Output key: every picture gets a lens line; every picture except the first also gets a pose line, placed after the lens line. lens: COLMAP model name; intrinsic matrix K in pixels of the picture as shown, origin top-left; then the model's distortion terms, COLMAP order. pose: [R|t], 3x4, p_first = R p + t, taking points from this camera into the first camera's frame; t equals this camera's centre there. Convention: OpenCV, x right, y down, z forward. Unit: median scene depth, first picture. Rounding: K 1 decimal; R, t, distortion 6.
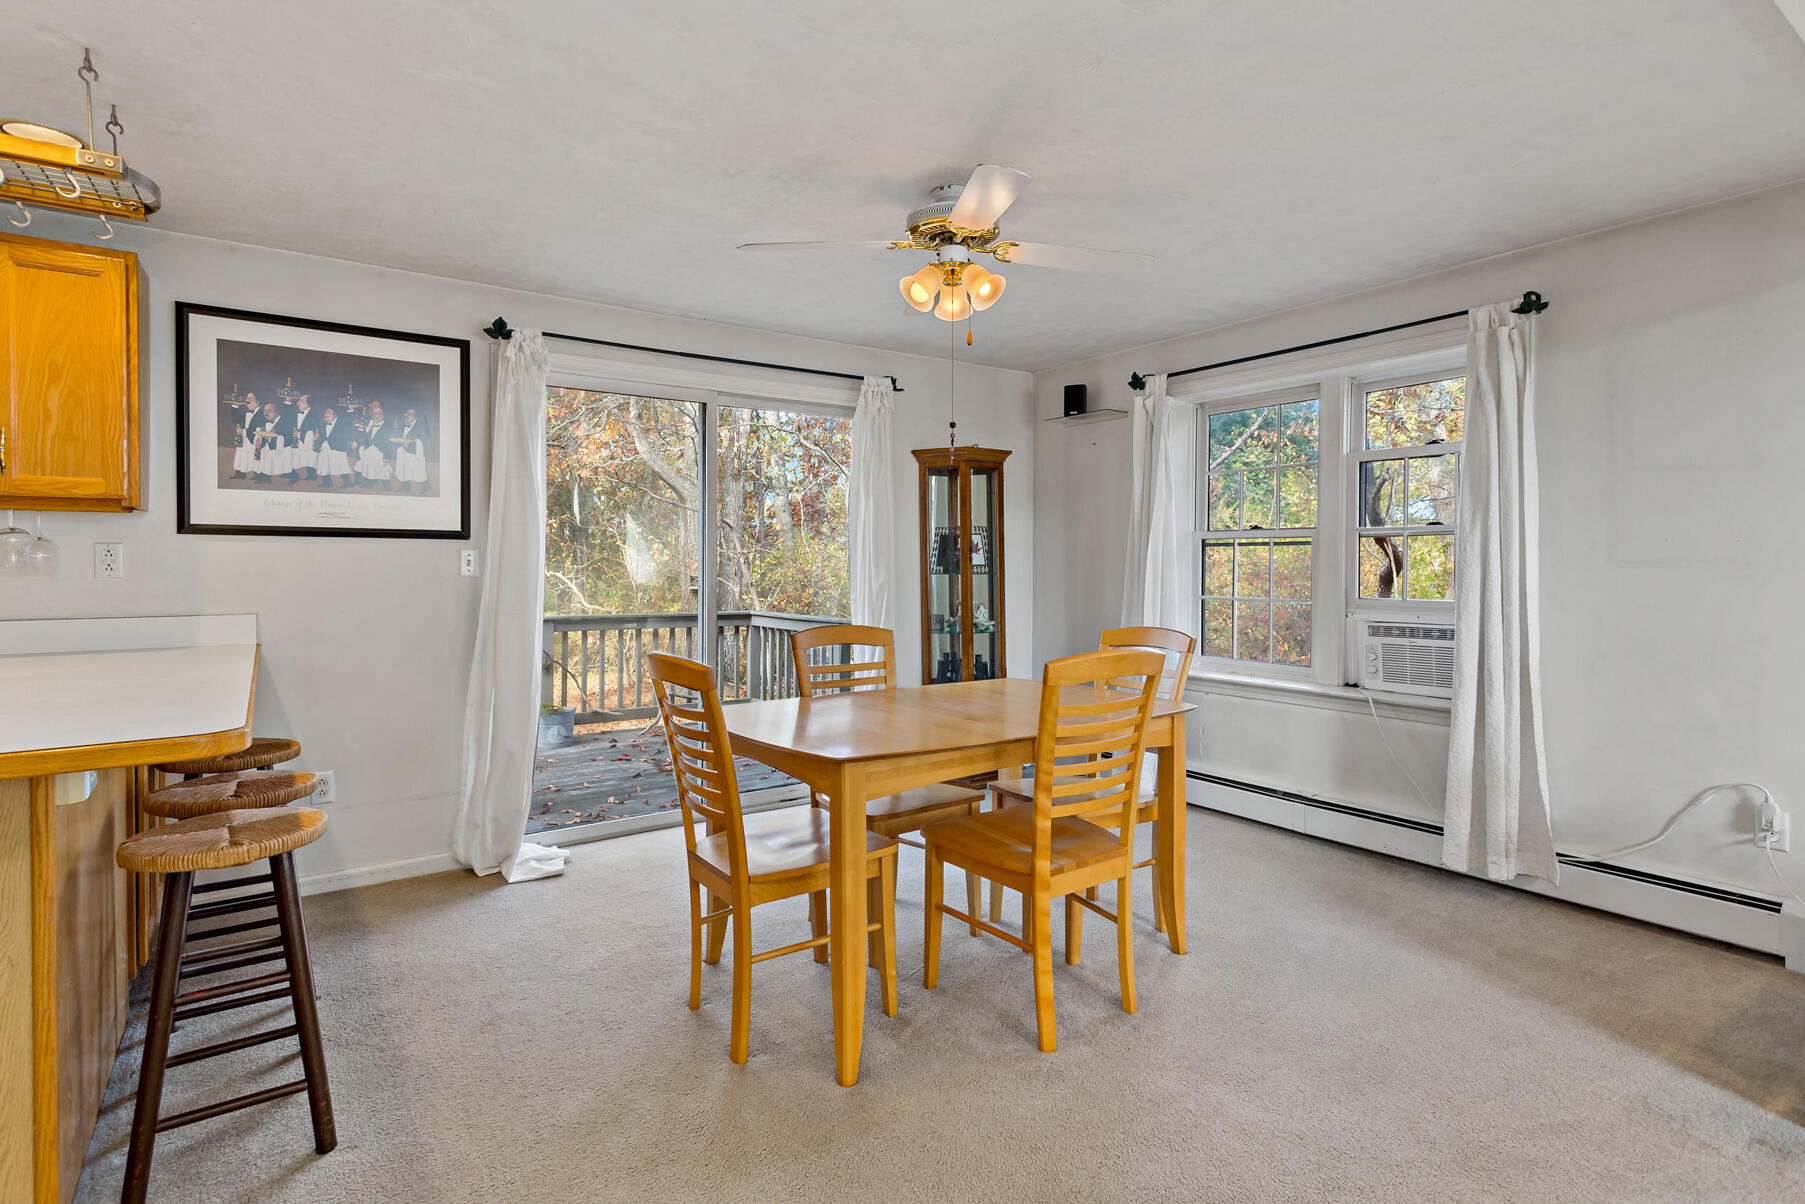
lens RADIAL K [[883.7, 0, 878.8], [0, 883.7, 562.8], [0, 0, 1]] dist [0.004215, 0.001849]
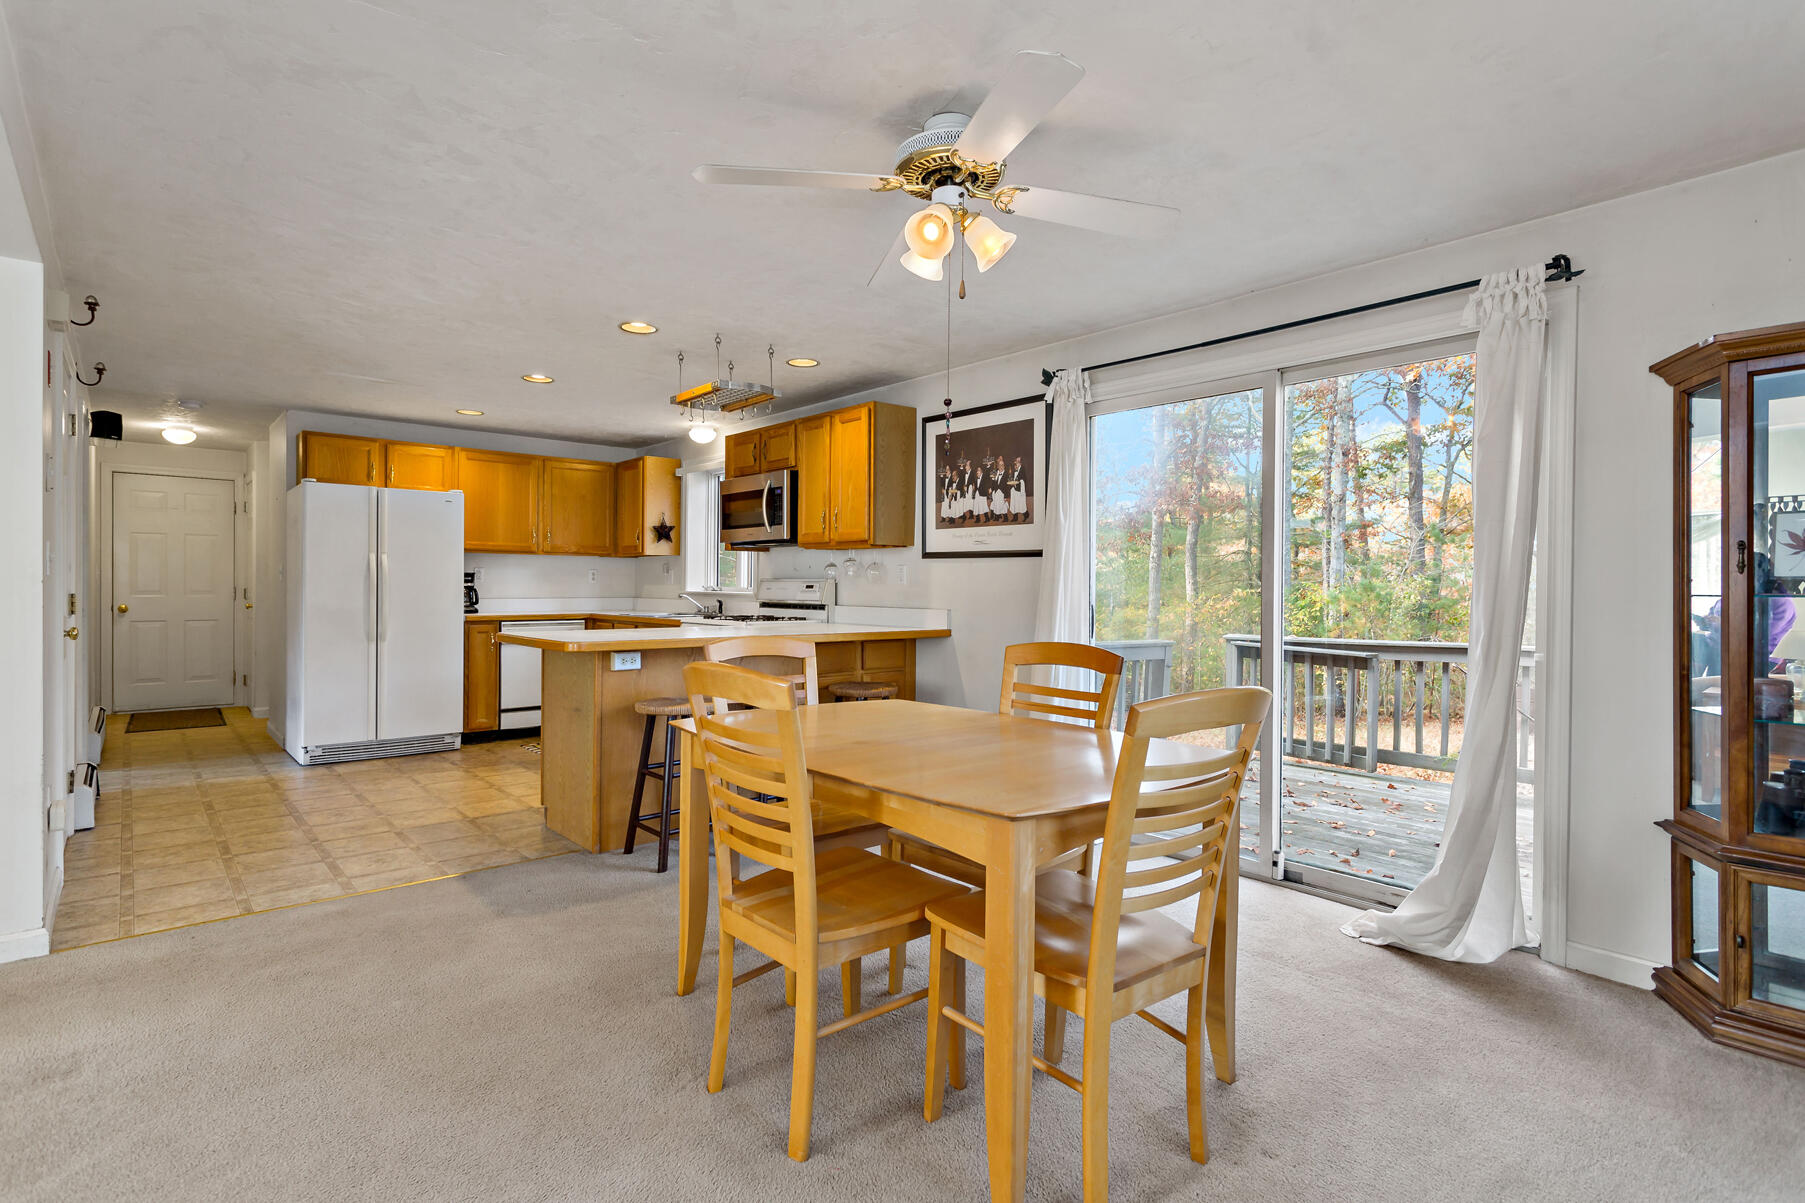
lens RADIAL K [[883.7, 0, 924.3], [0, 883.7, 582.9], [0, 0, 1]] dist [0.004215, 0.001849]
pose [[0.121127, -0.001417, -0.992636, 0.756998], [-0.006618, 0.999976, -0.002235, 0.014426], [0.992615, 0.006840, 0.121115, 0.724410]]
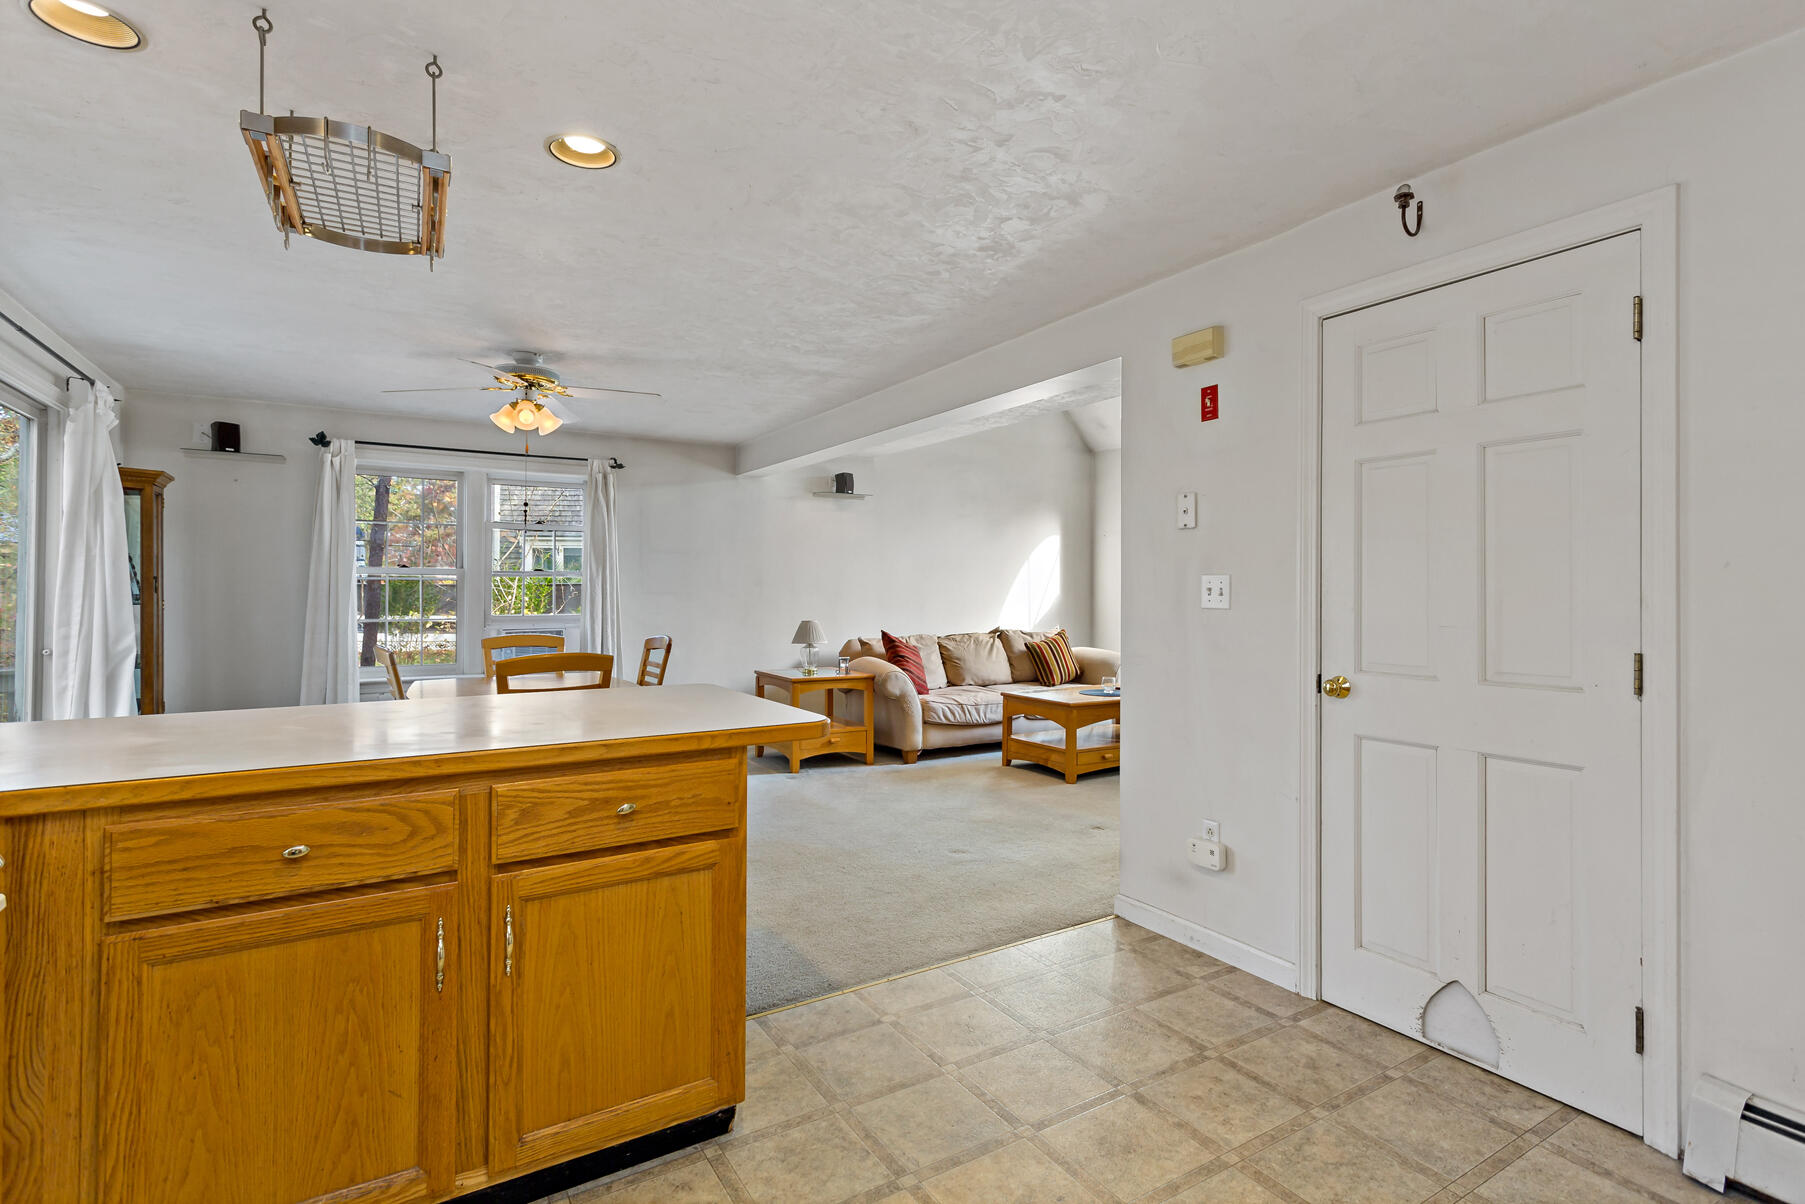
lens RADIAL K [[883.7, 0, 875.3], [0, 883.7, 573.0], [0, 0, 1]] dist [0.004215, 0.001849]
pose [[0.079217, 0.018494, 0.996686, -1.142332], [-0.003304, 0.999827, -0.018290, -0.007462], [-0.996852, -0.001844, 0.079264, 0.214483]]
